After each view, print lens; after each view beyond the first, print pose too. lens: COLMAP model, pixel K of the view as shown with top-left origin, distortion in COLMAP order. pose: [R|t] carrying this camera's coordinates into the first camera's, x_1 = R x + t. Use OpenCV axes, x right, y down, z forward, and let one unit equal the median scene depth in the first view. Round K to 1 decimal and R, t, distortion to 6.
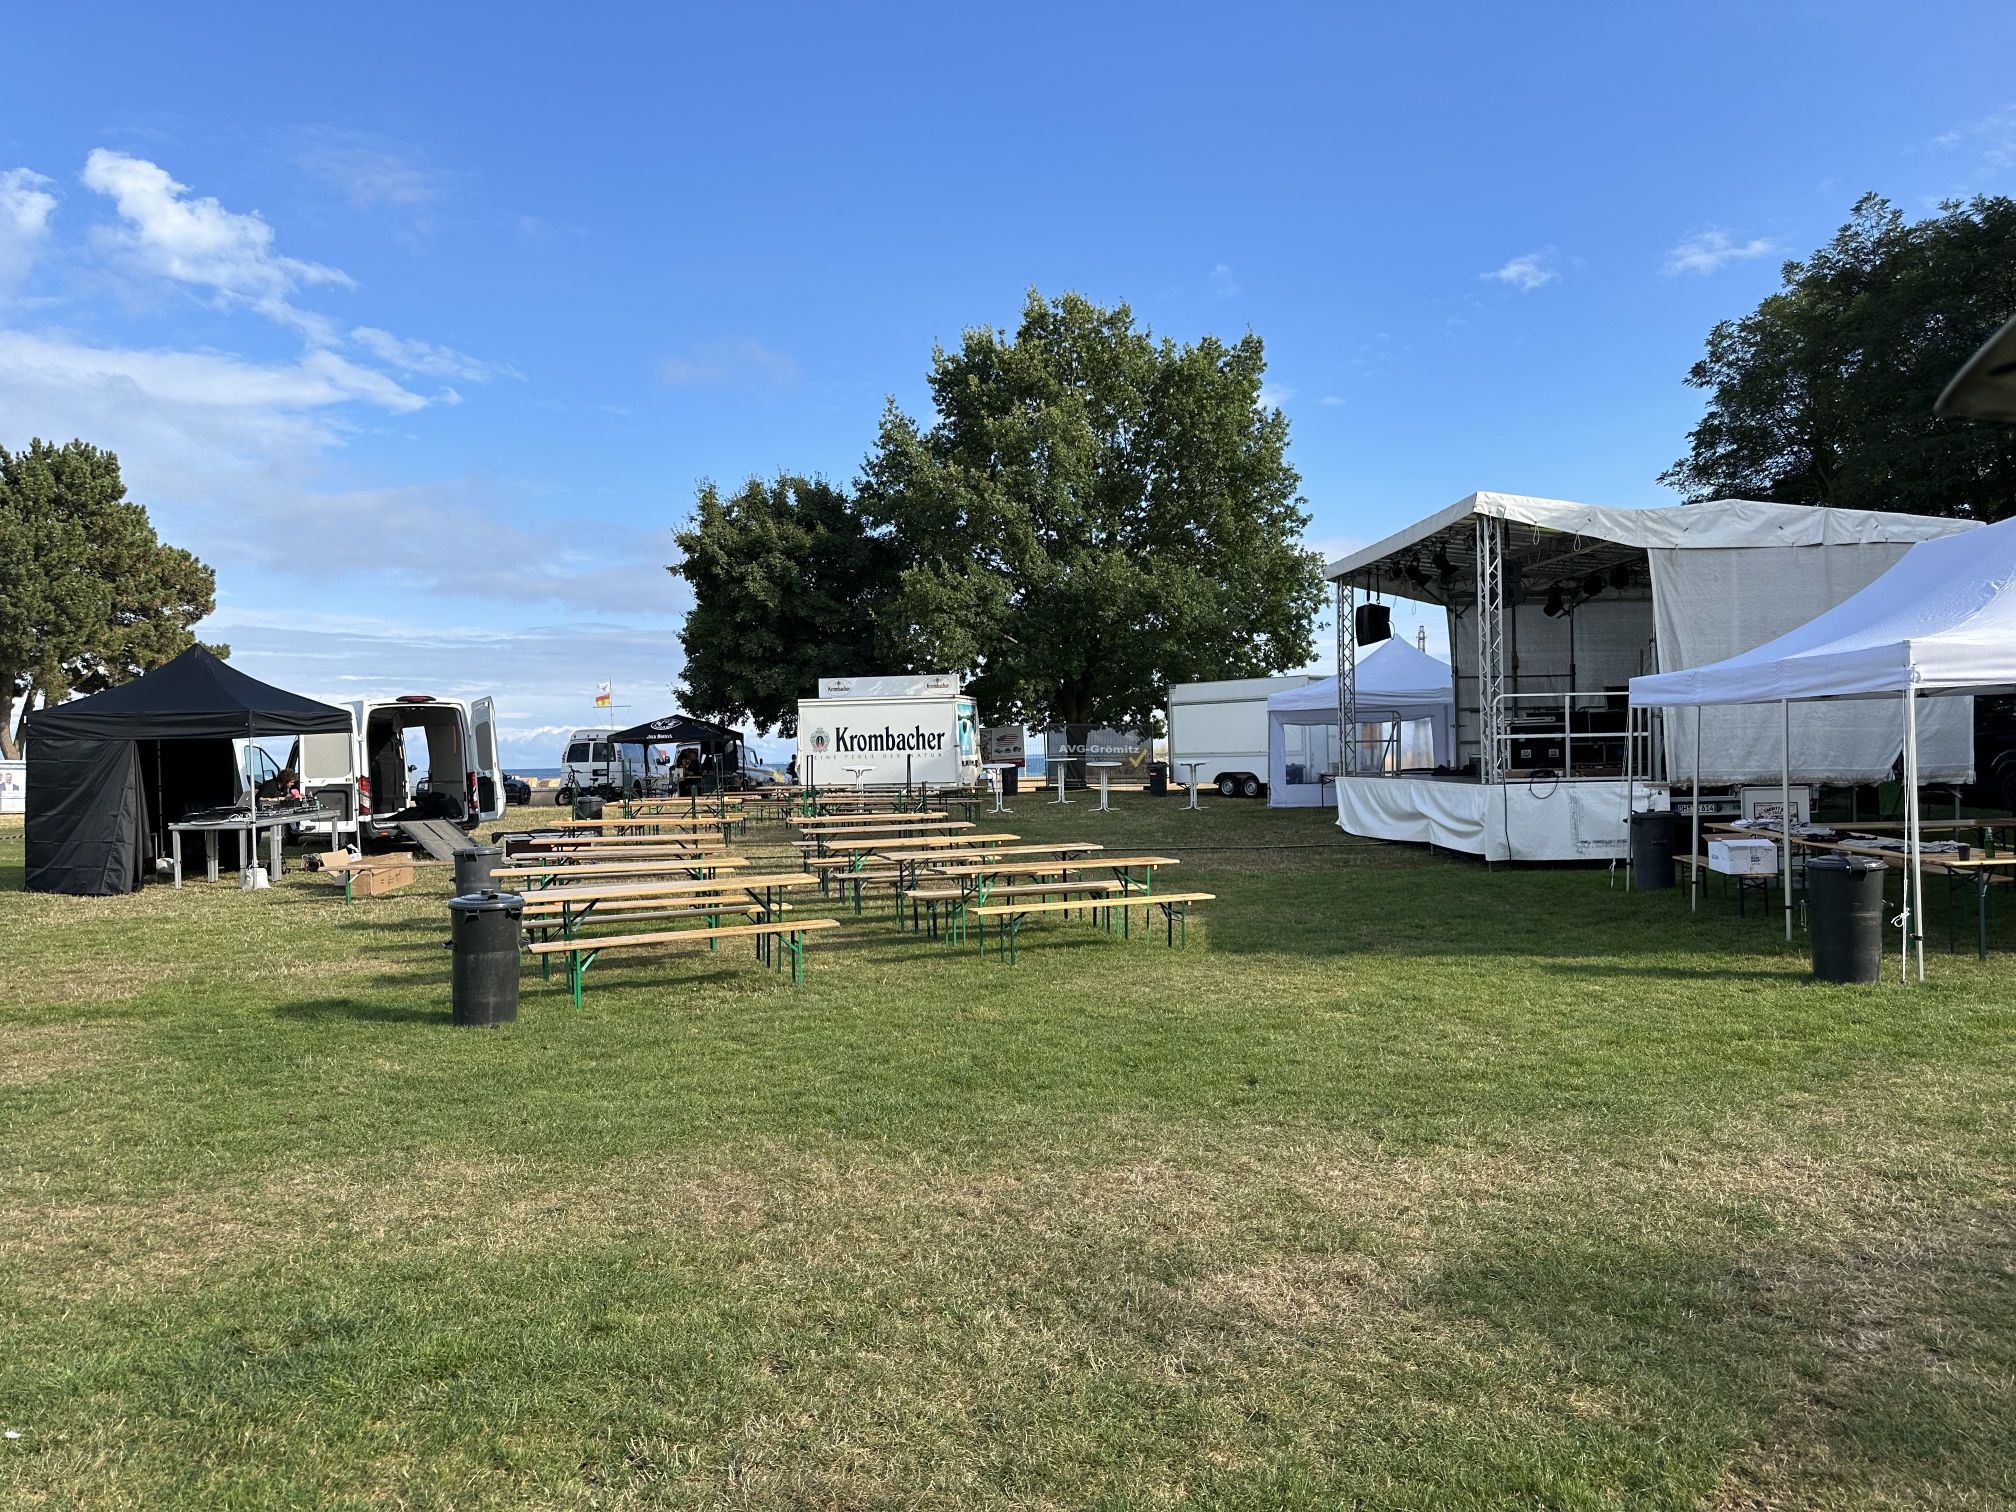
lens RADIAL K [[1417.4, 0, 994.7], [0, 1417.4, 767.7], [0, 0, 1]] dist [0.095274, -0.146667]
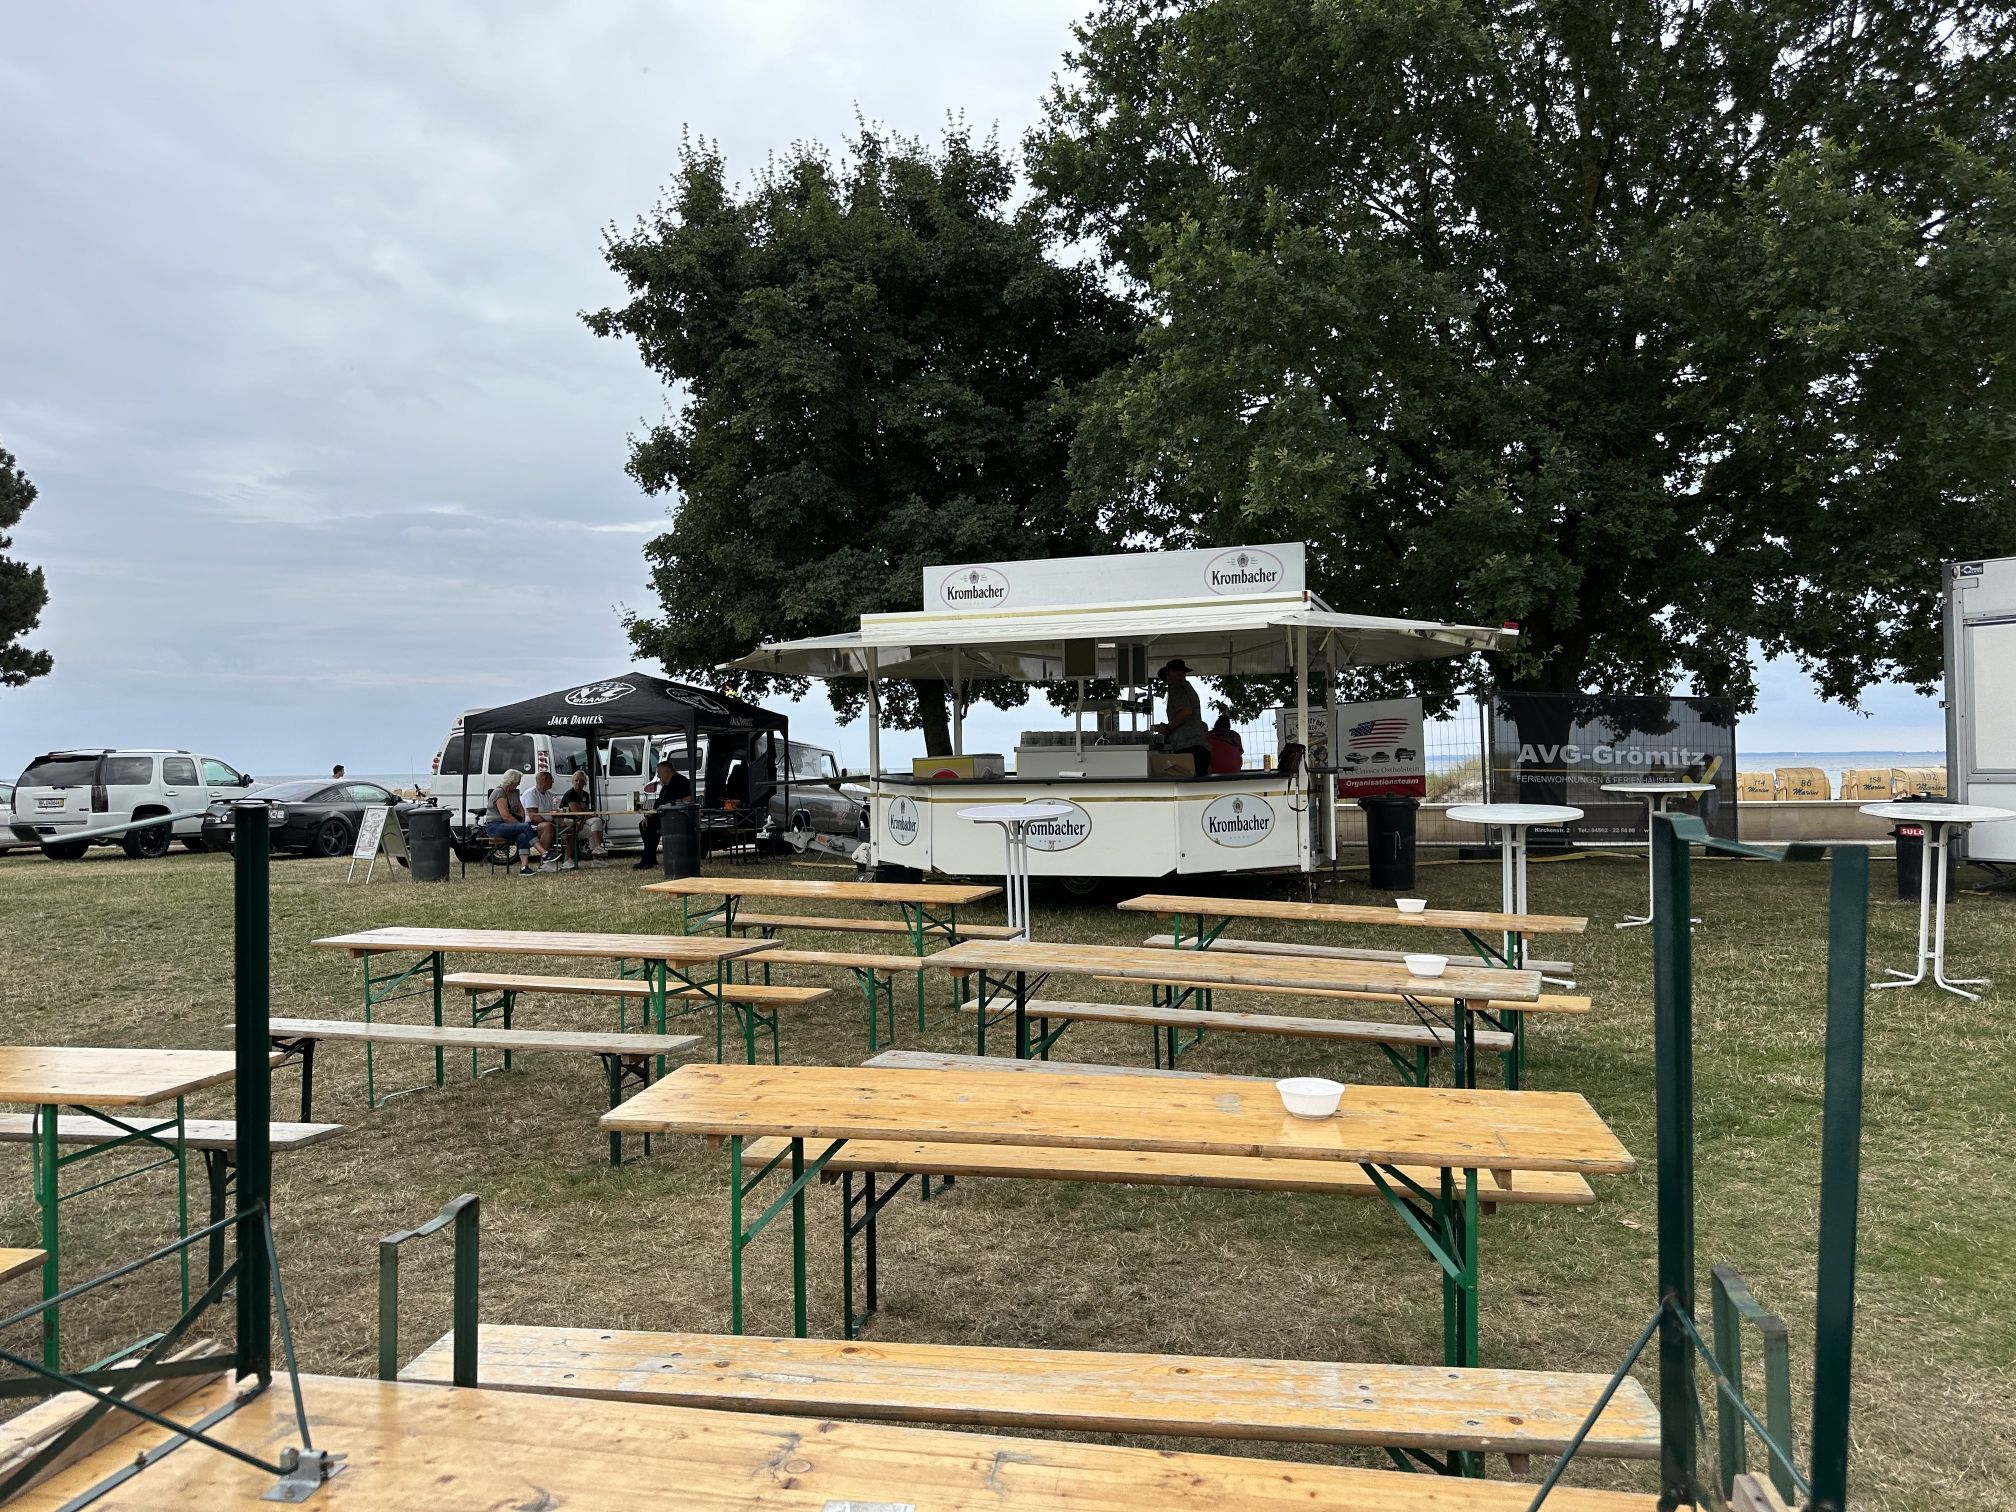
lens RADIAL K [[1399.4, 0, 1008.0], [0, 1399.4, 756.0], [0, 0, 1]] dist [0.018444, -0.011494]
pose [[0.992533, 0.010952, -0.121480, -0.049515], [-0.012435, 0.999857, -0.011455, -0.006607], [0.121338, 0.012880, 0.992528, 0.566812]]
